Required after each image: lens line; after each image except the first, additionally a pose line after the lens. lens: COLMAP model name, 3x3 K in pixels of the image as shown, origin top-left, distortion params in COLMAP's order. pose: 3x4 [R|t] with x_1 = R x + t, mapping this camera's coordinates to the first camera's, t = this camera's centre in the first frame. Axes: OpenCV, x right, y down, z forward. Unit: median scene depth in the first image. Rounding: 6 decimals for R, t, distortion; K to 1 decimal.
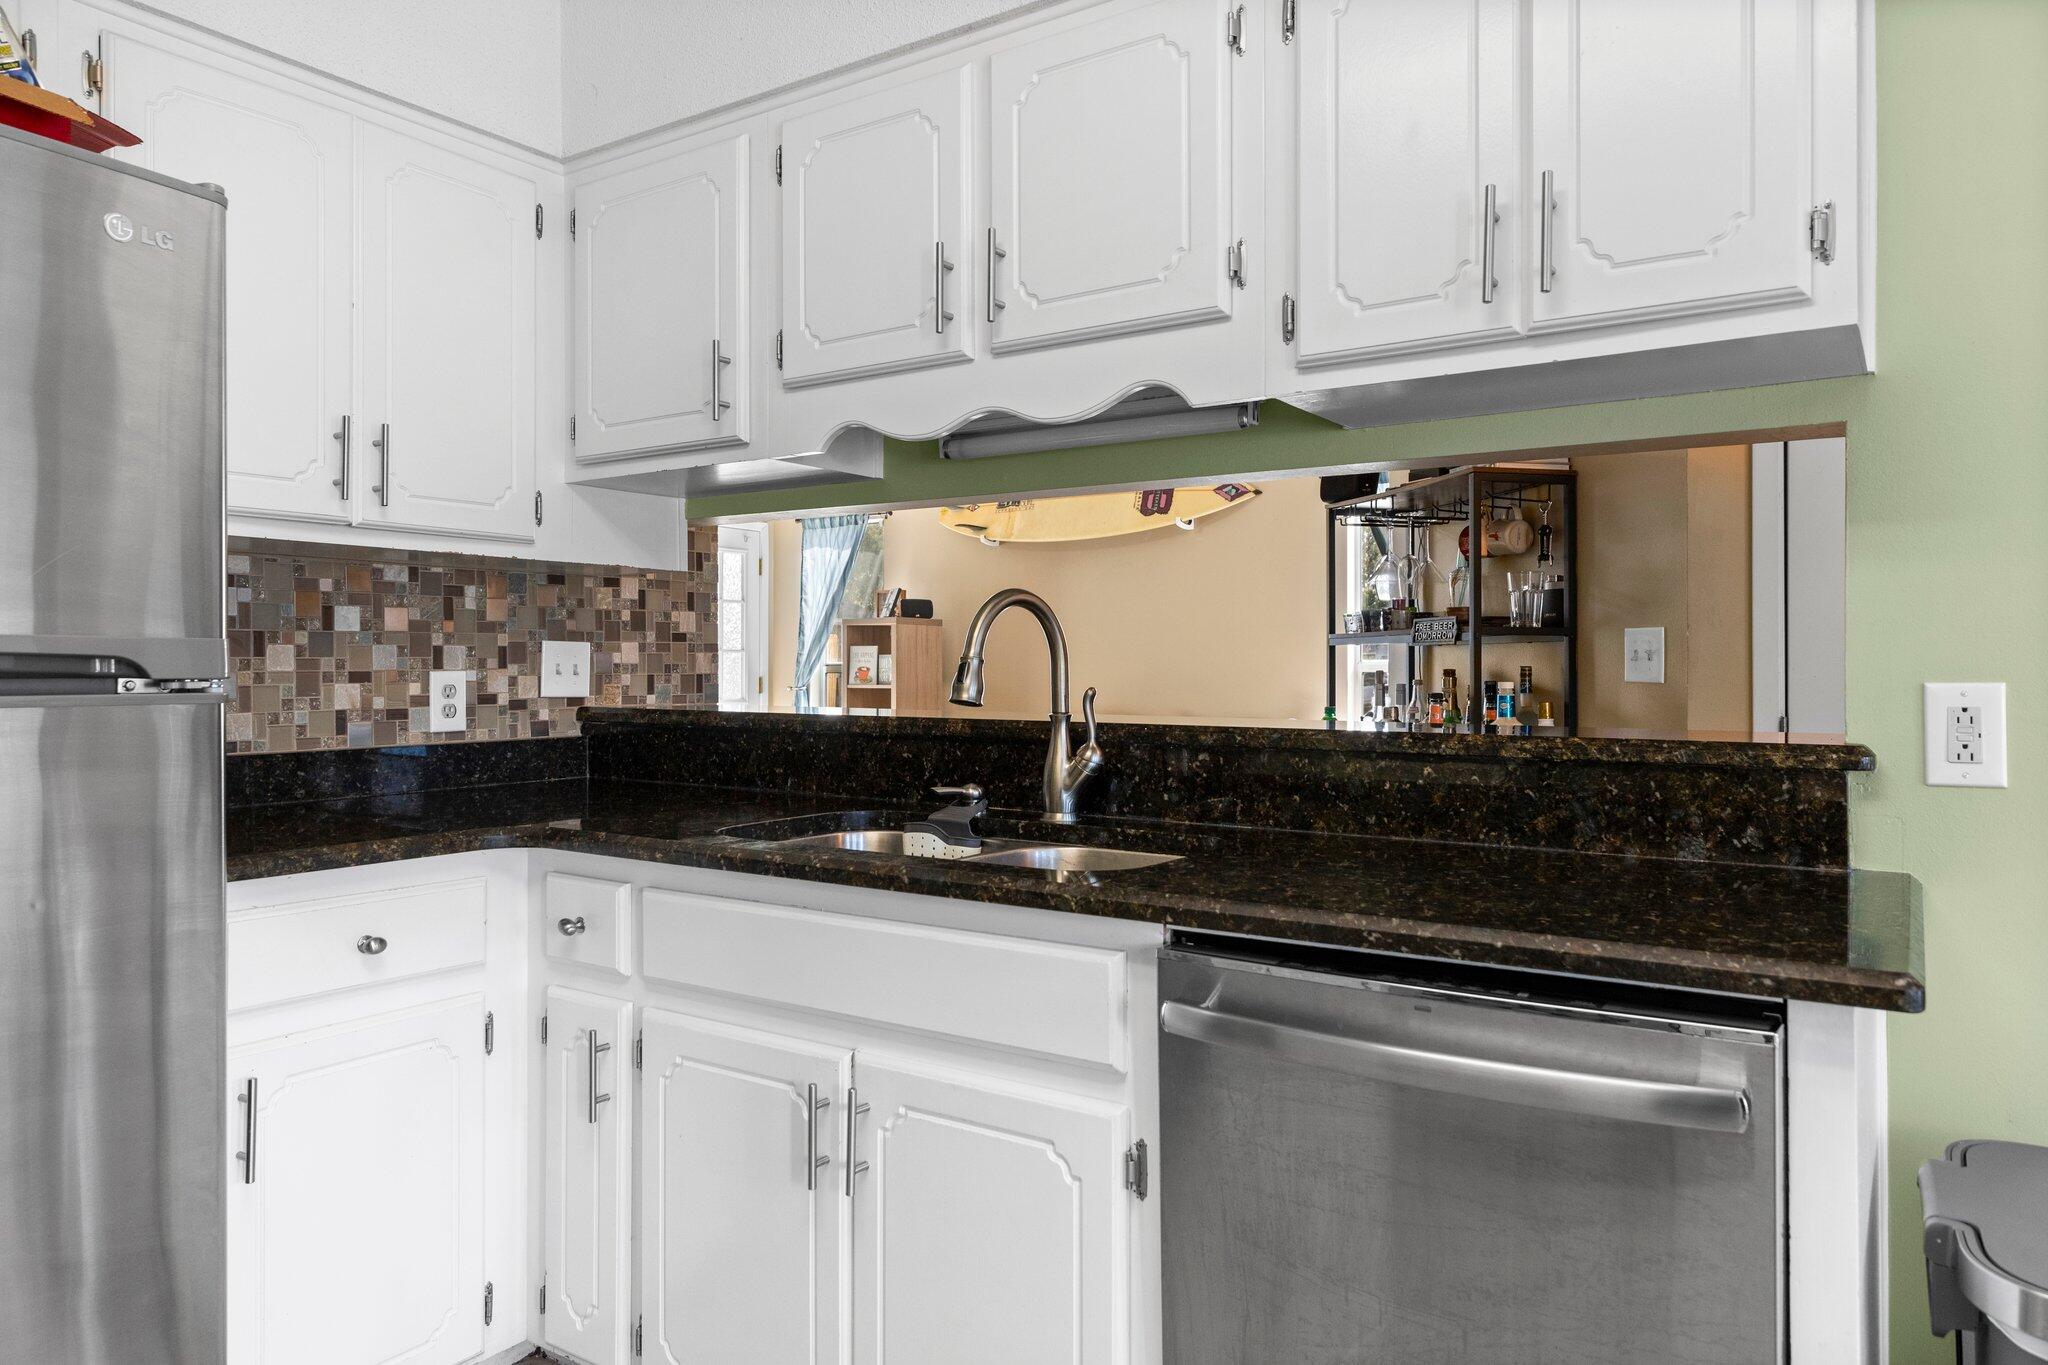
lens RADIAL K [[1339.3, 0, 1020.7], [0, 1339.3, 663.8], [0, 0, 1]] dist [0.002986, 0.000415]
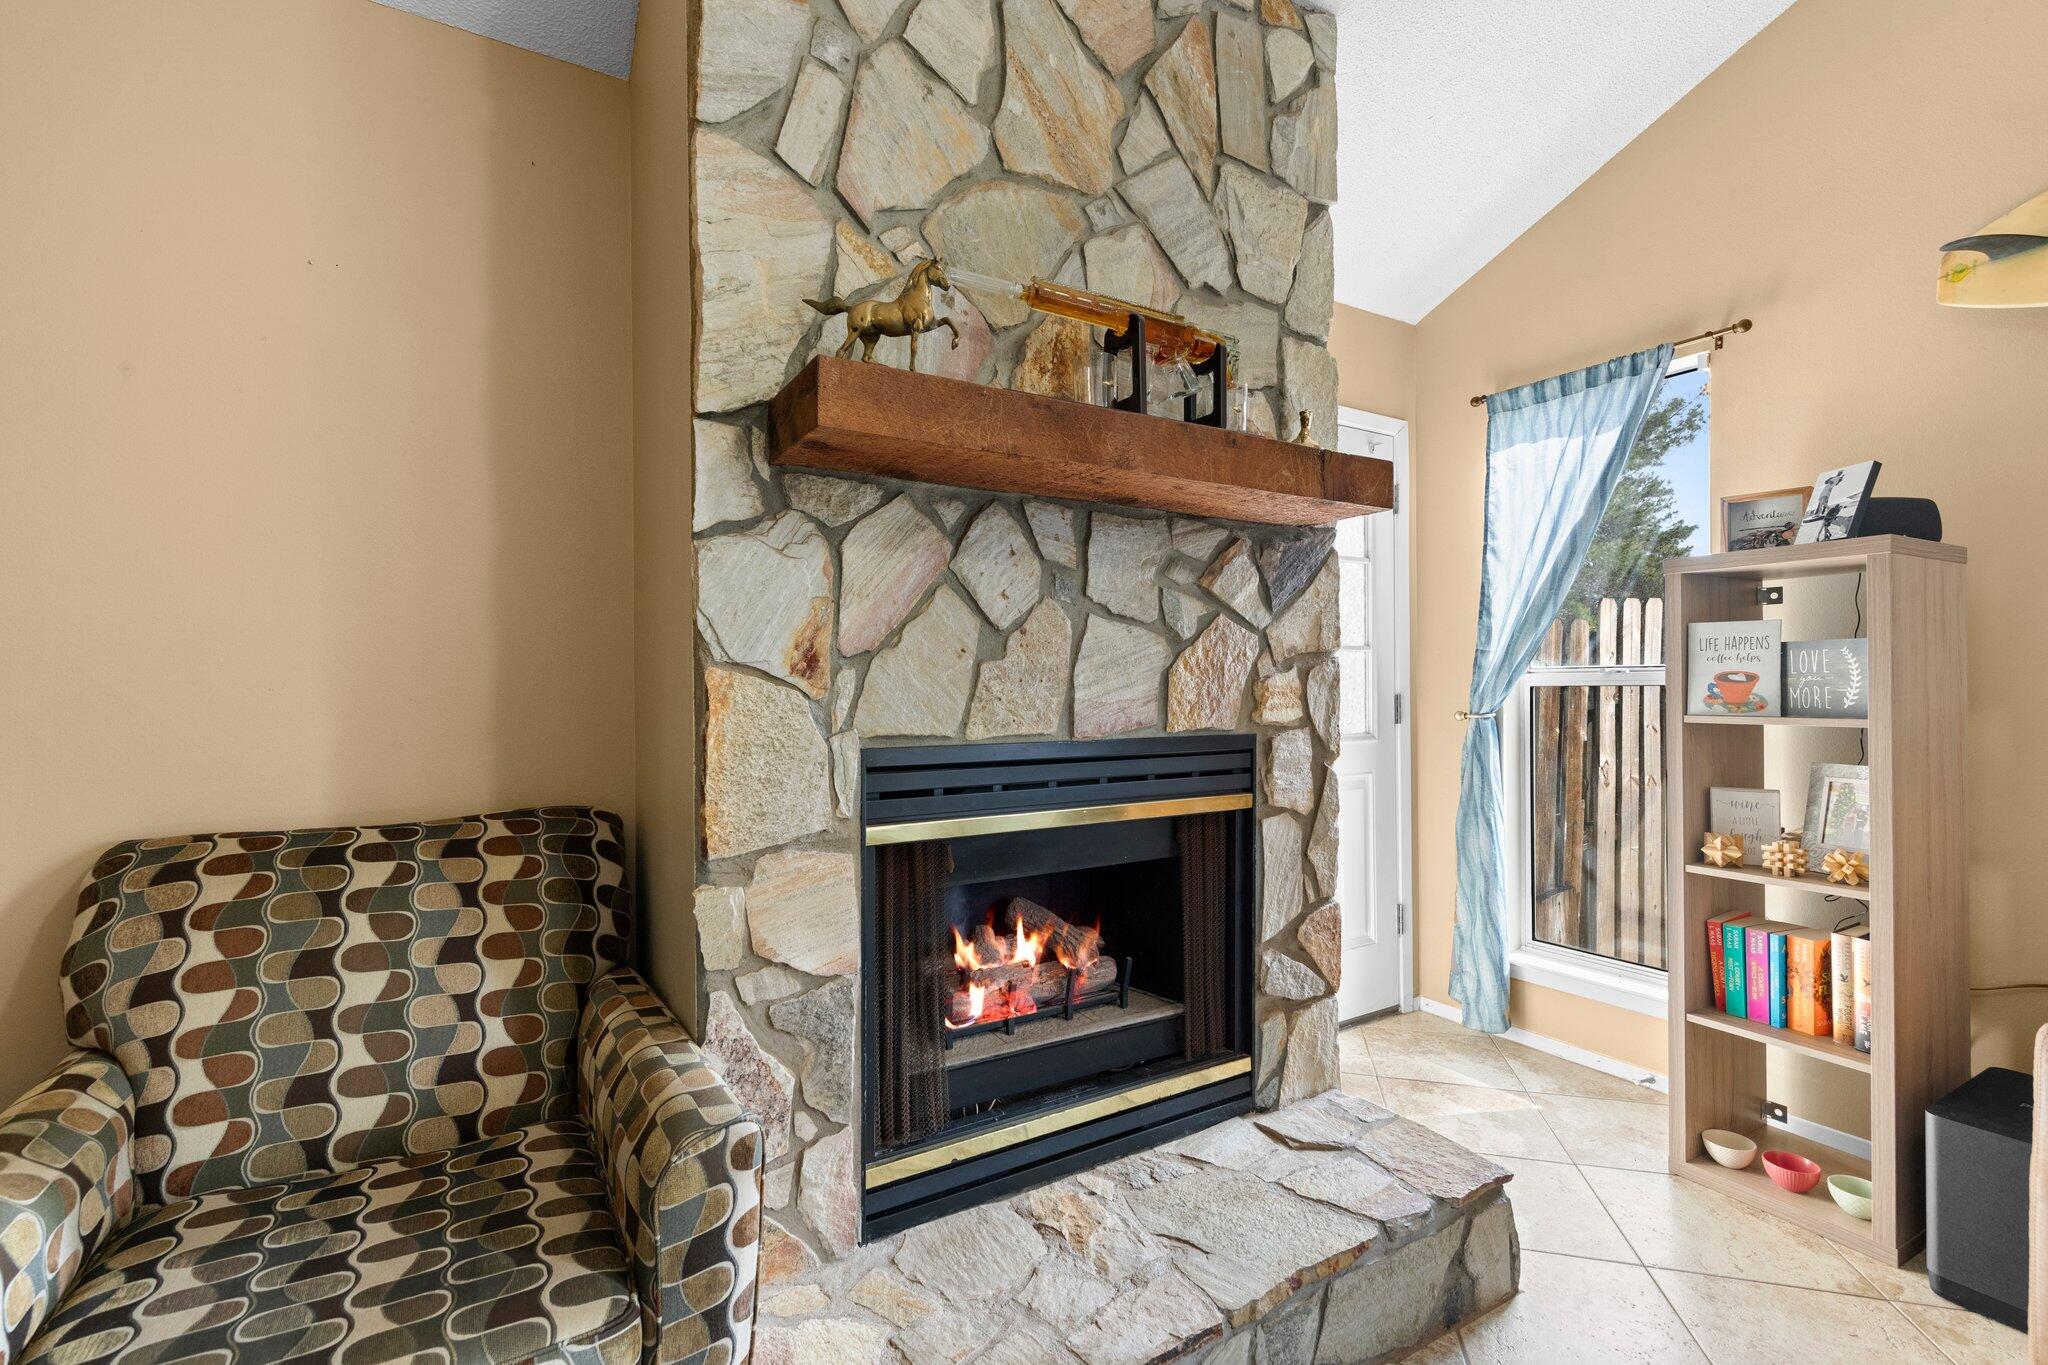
lens RADIAL K [[904.5, 0, 1024.0], [0, 904.5, 682.5], [0, 0, 1]] dist [-0.000978, -0.000126]
pose [[0.907207, -0.007997, -0.420609, -0.544499], [0.011023, 0.999928, 0.004764, 0.004715], [0.420541, -0.008958, 0.907229, 1.806381]]
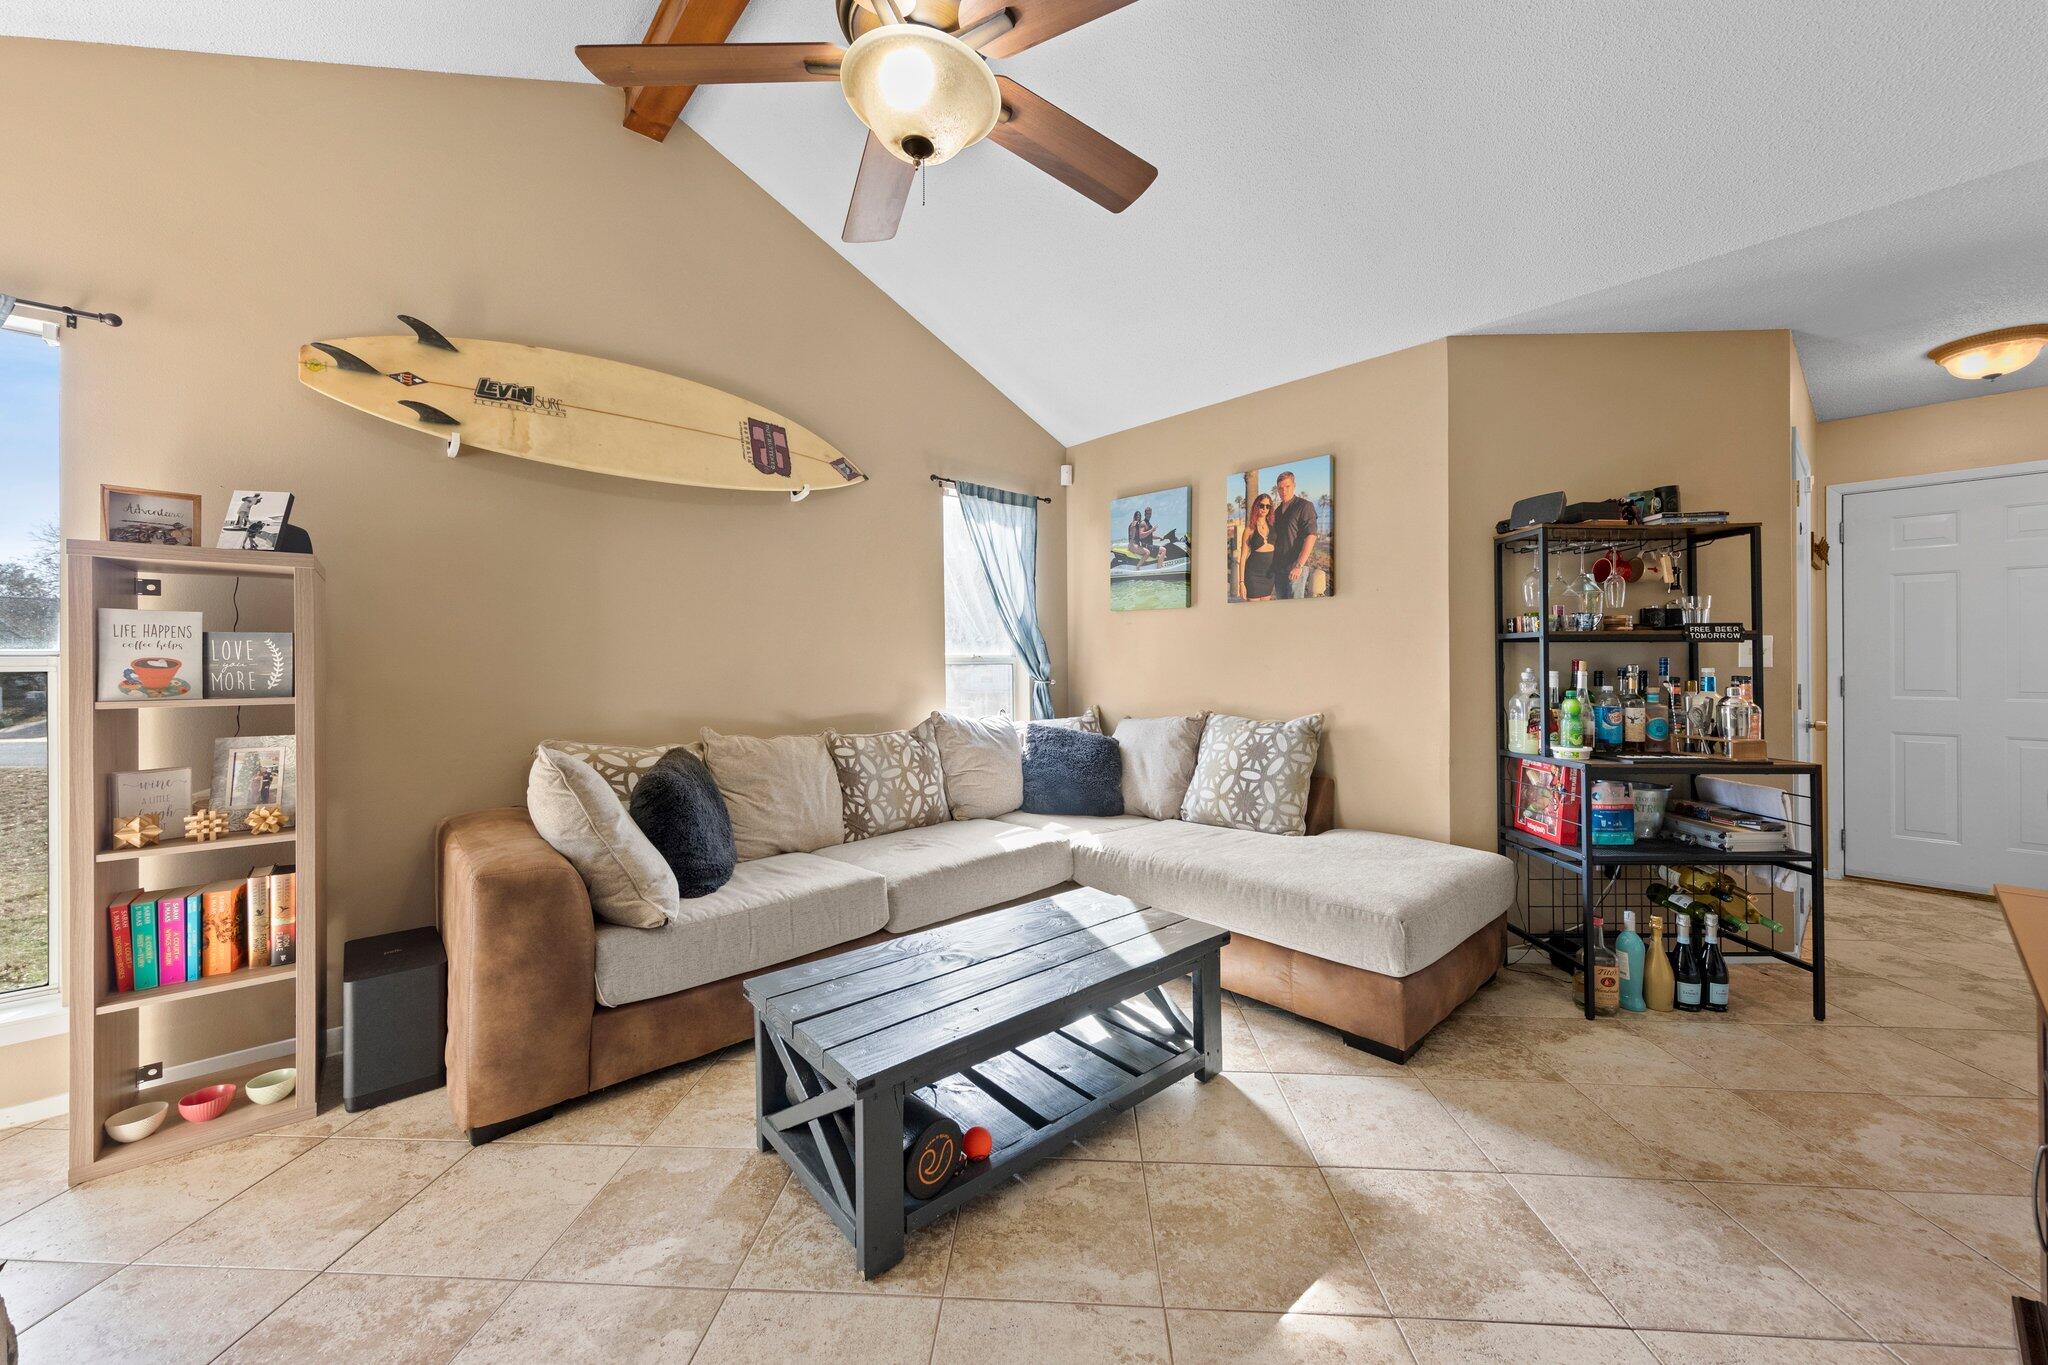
lens RADIAL K [[759.7, 0, 1008.6], [0, 759.7, 662.1], [0, 0, 1]] dist [0.000372, -0.000161]
pose [[0.250578, -0.000999, 0.968096, -0.781971], [-0.001338, 0.999998, 0.001379, 0.007395], [-0.968095, -0.001641, 0.250576, 1.849350]]
